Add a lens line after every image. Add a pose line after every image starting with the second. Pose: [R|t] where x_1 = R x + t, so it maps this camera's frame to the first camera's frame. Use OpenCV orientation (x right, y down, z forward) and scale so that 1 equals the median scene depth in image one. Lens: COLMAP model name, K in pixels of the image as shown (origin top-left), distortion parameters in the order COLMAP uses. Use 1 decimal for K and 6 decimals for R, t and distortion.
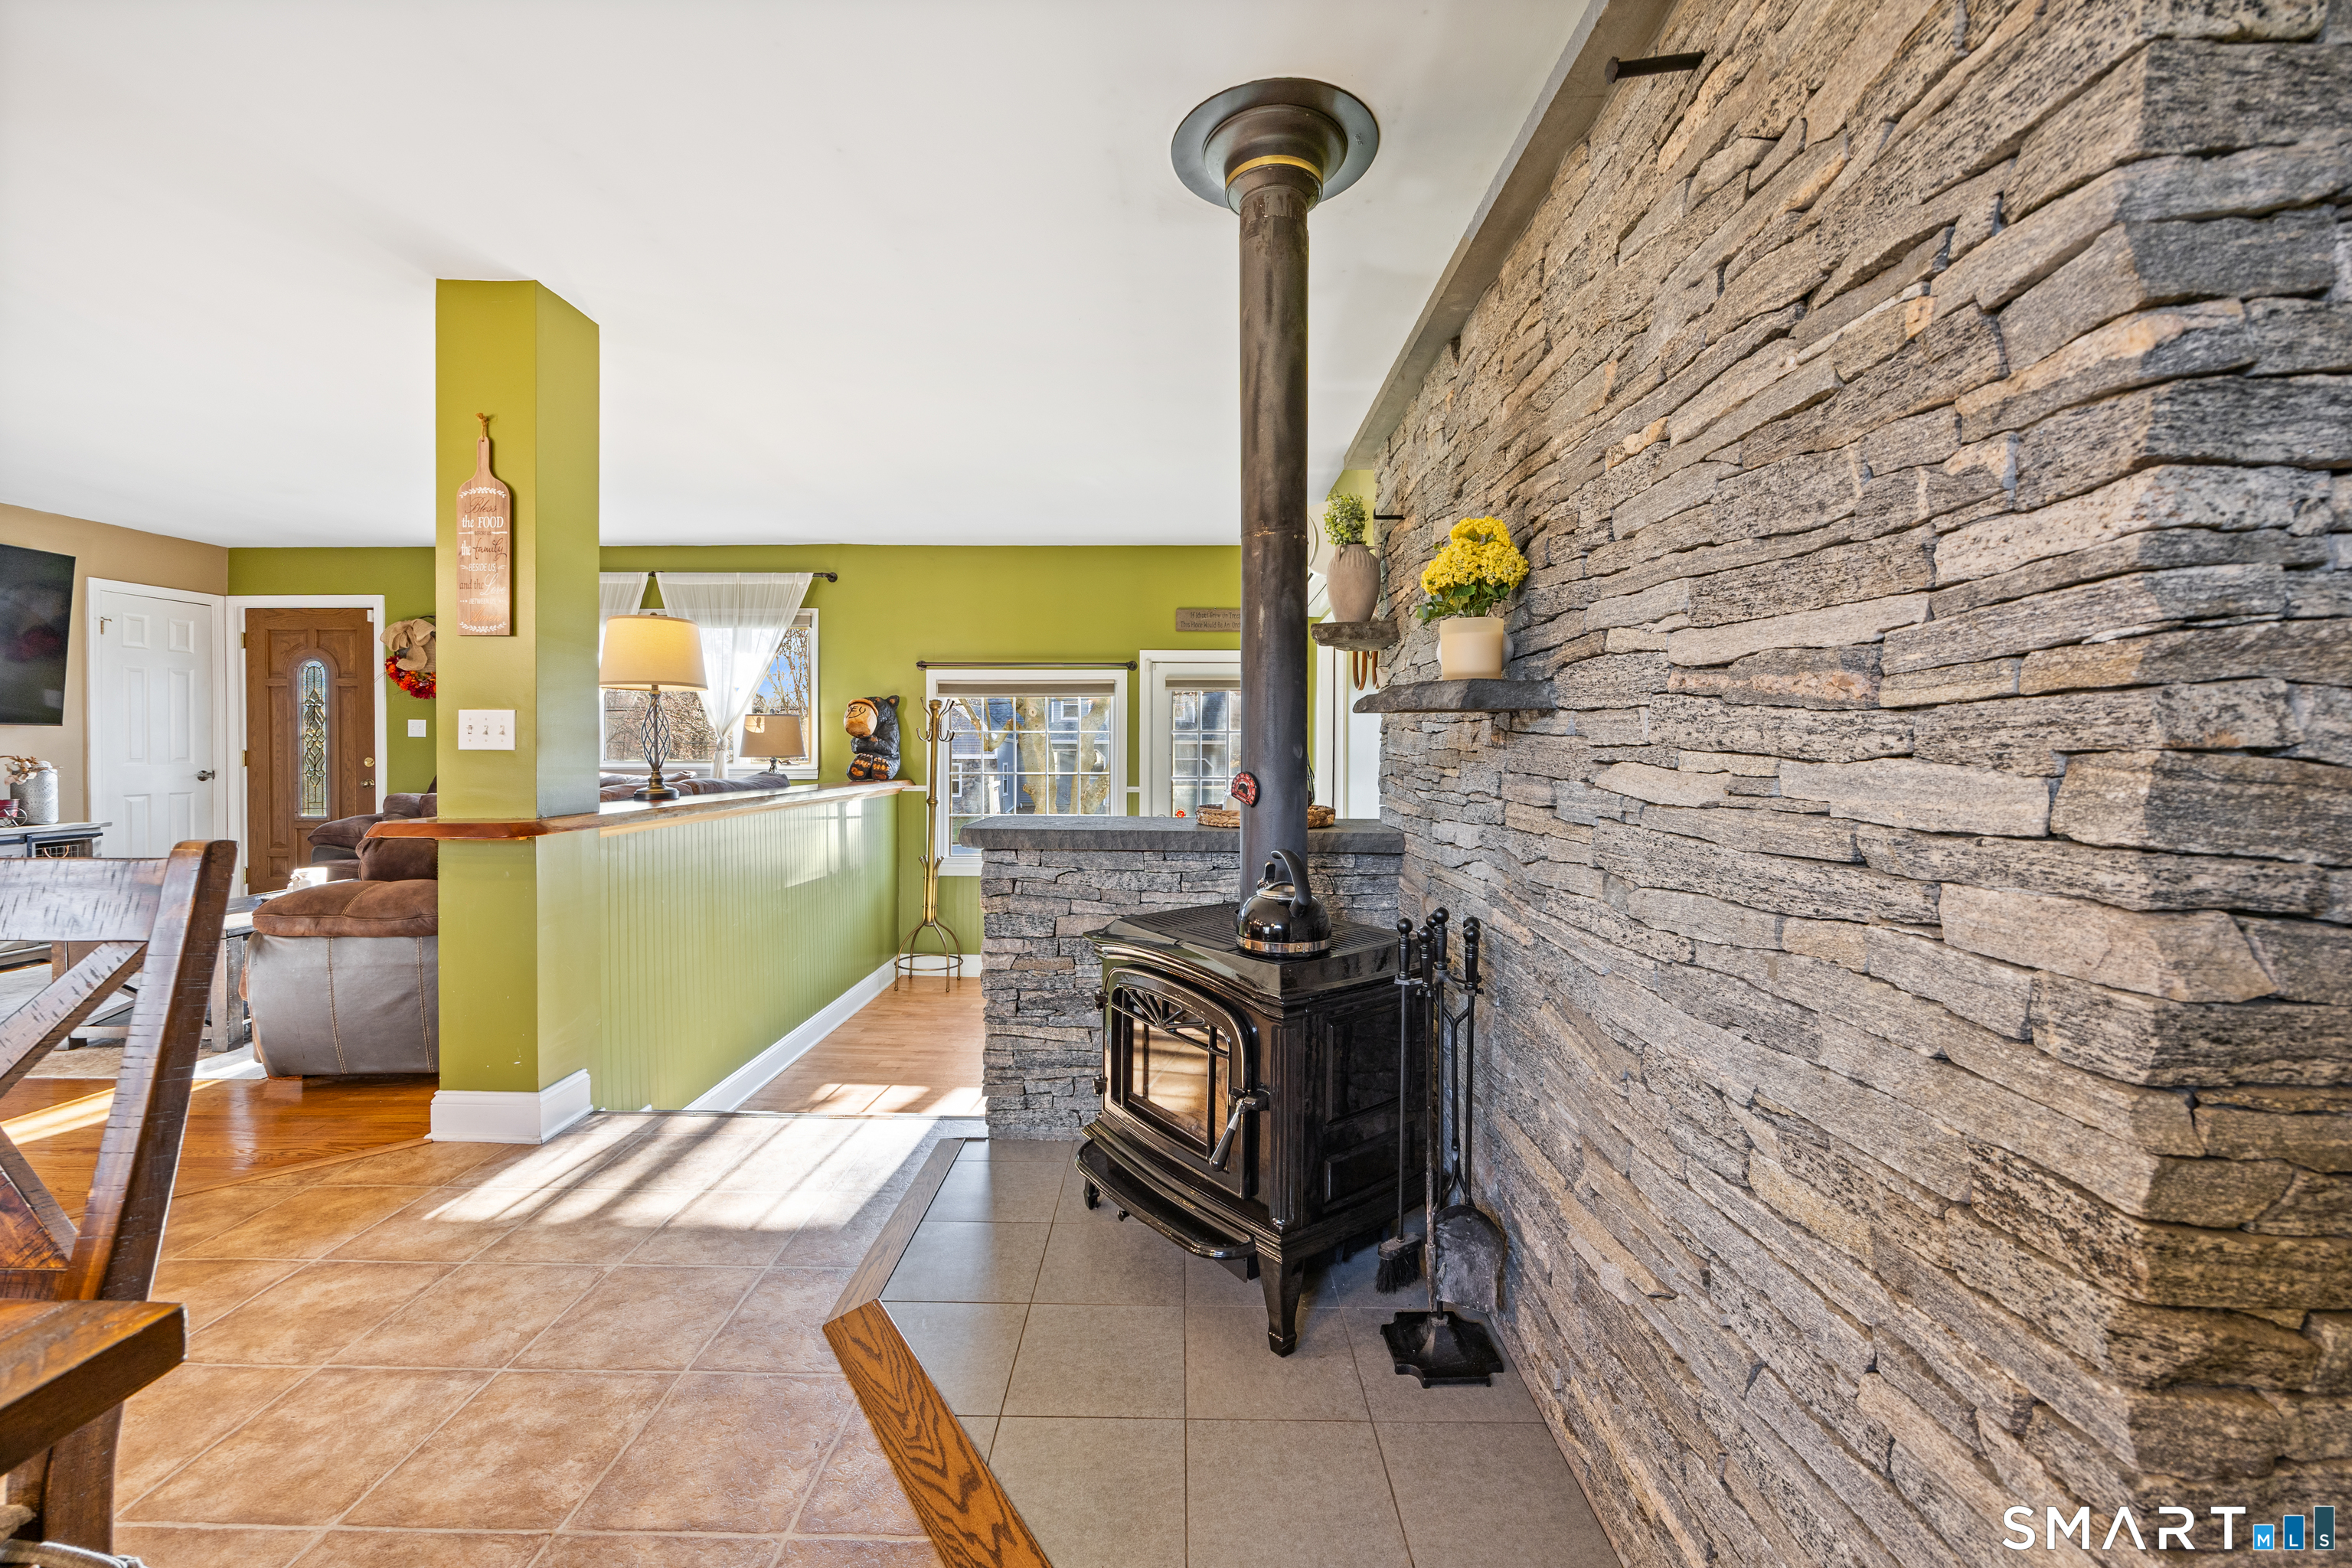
lens RADIAL K [[942.7, 0, 1195.4], [0, 942.7, 750.0], [0, 0, 1]] dist [-0.002800, 0.000933]
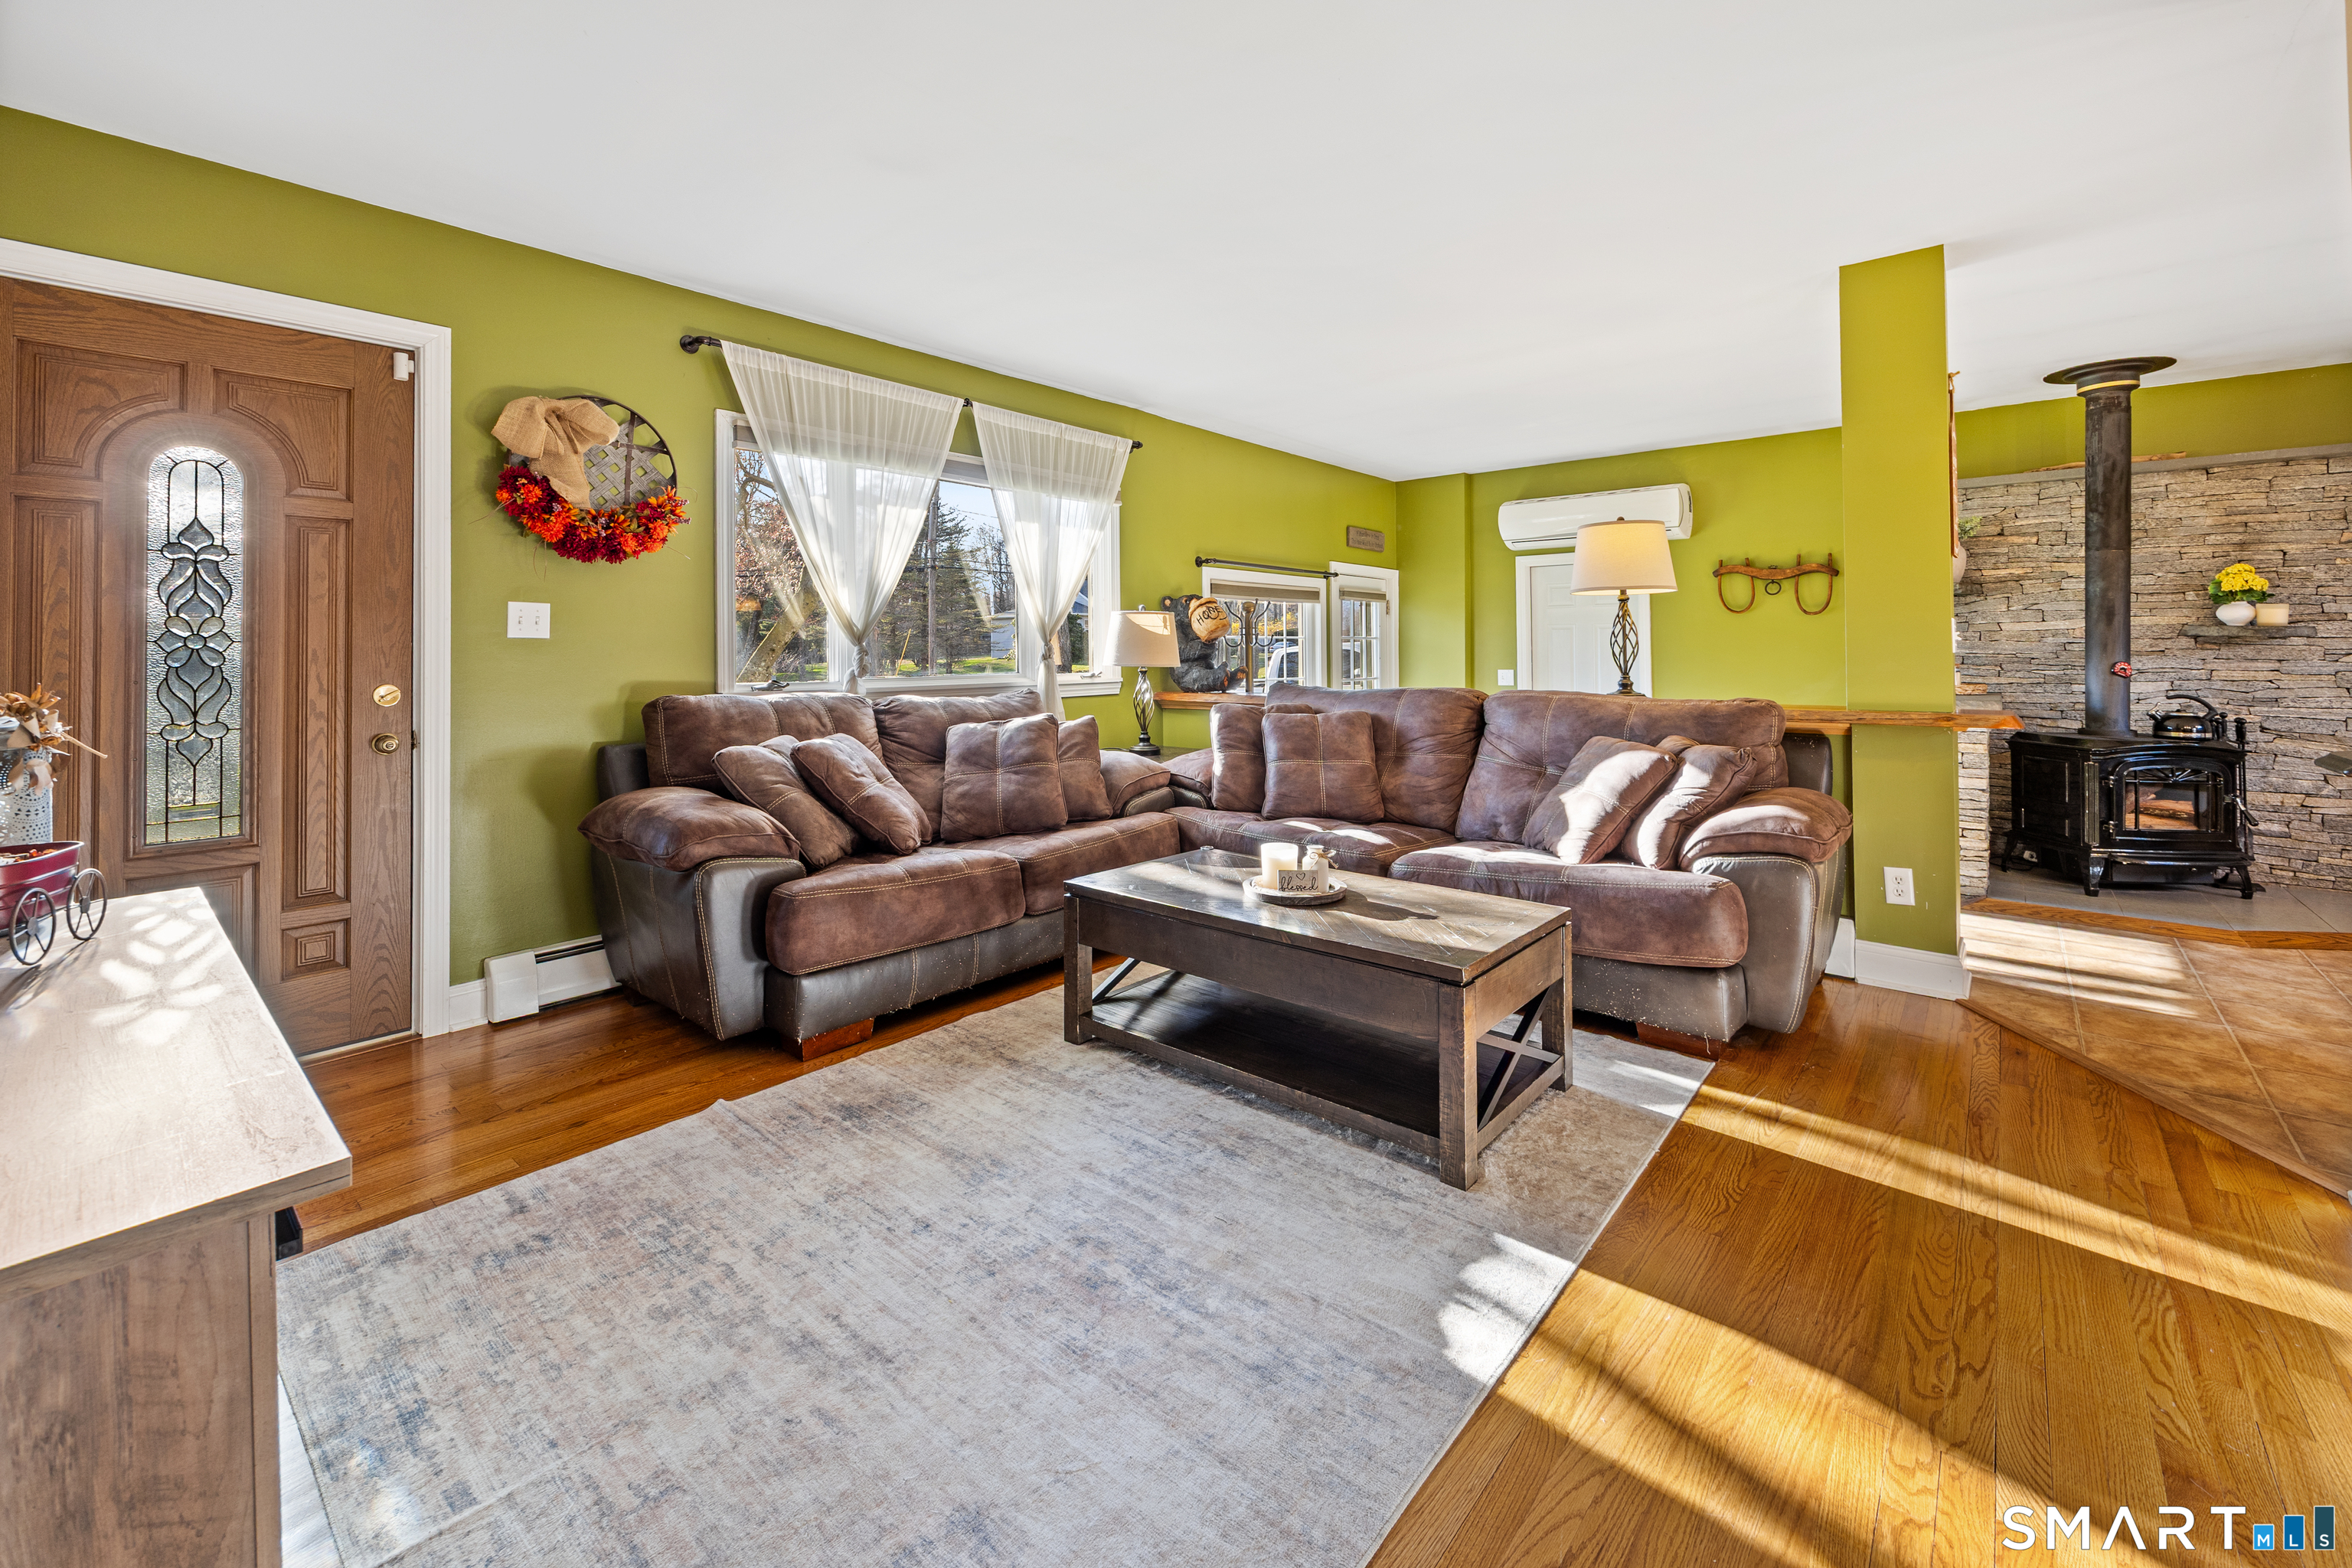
lens RADIAL K [[942.7, 0, 1175.7], [0, 942.7, 640.1], [0, 0, 1]] dist [-0.002800, 0.000933]
pose [[0.634681, 0.002647, 0.772769, -1.048388], [0.006048, 0.999946, -0.008392, -0.007426], [-0.772750, 0.010000, 0.634632, 0.462849]]
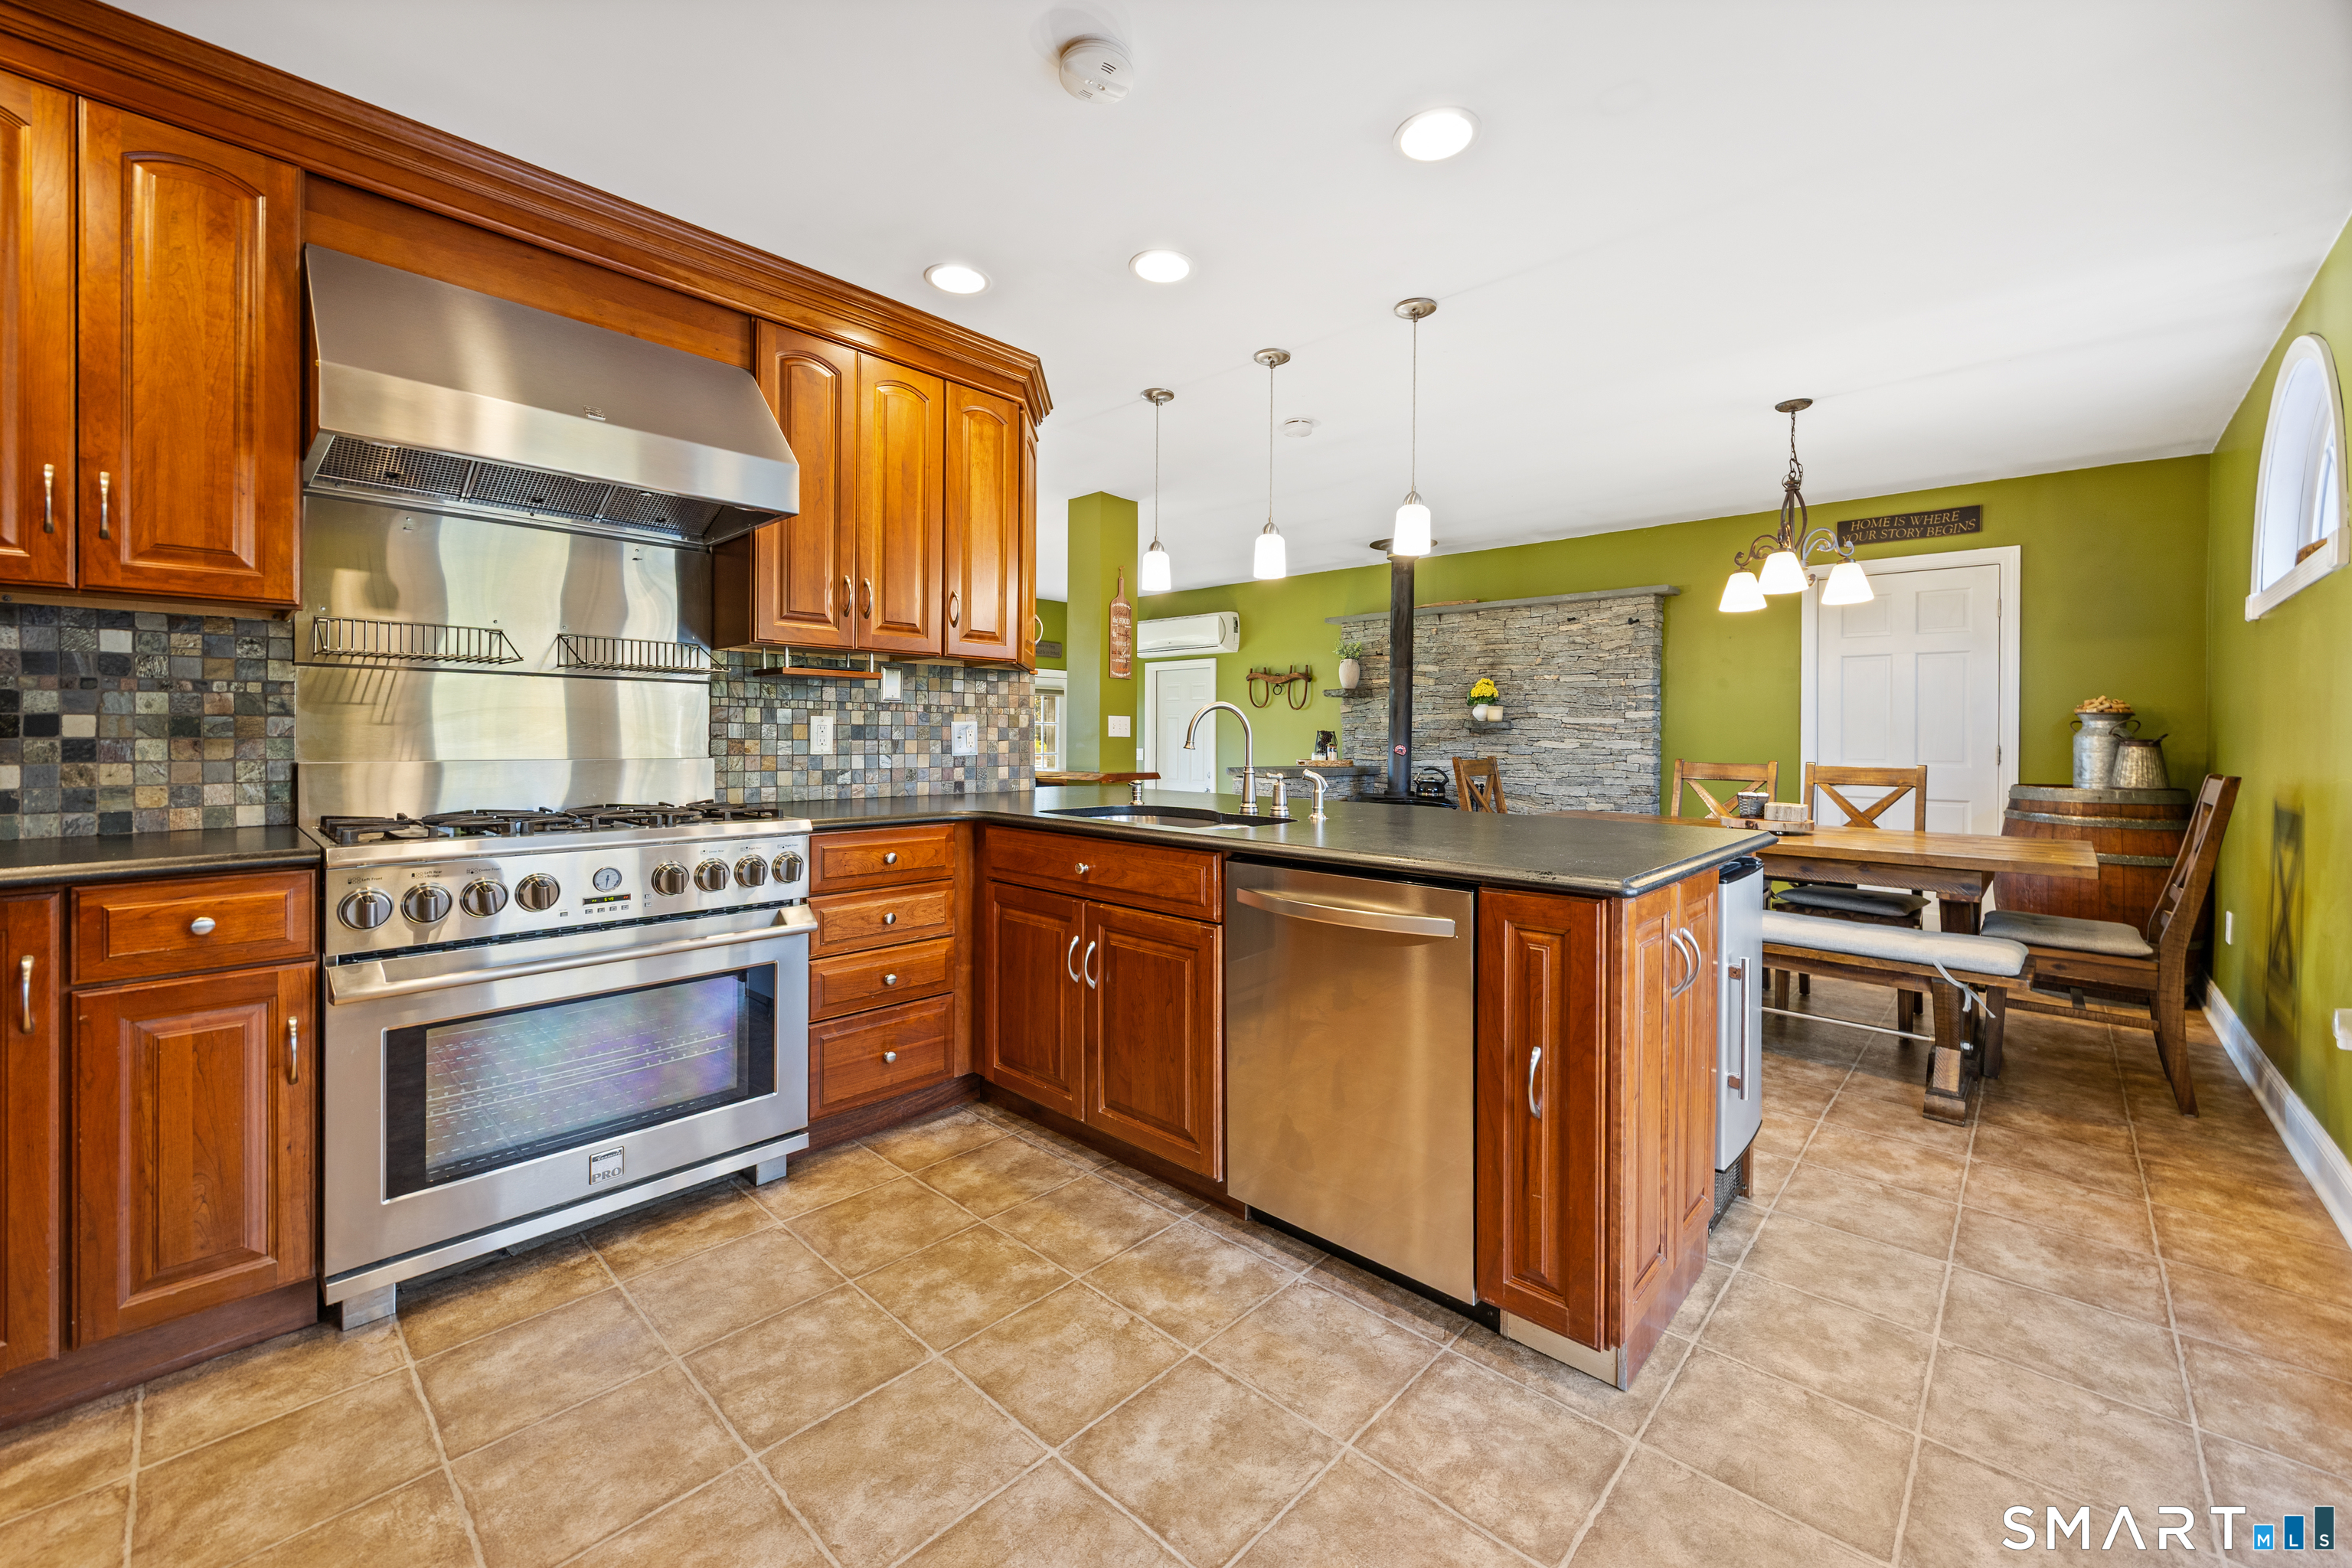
lens RADIAL K [[942.7, 0, 1188.0], [0, 942.7, 720.0], [0, 0, 1]] dist [-0.002800, 0.000933]
pose [[0.654785, 0.017513, 0.755613, -0.975348], [-0.004801, 0.999808, -0.019012, 0.001161], [-0.755800, 0.008821, 0.654743, -0.180861]]
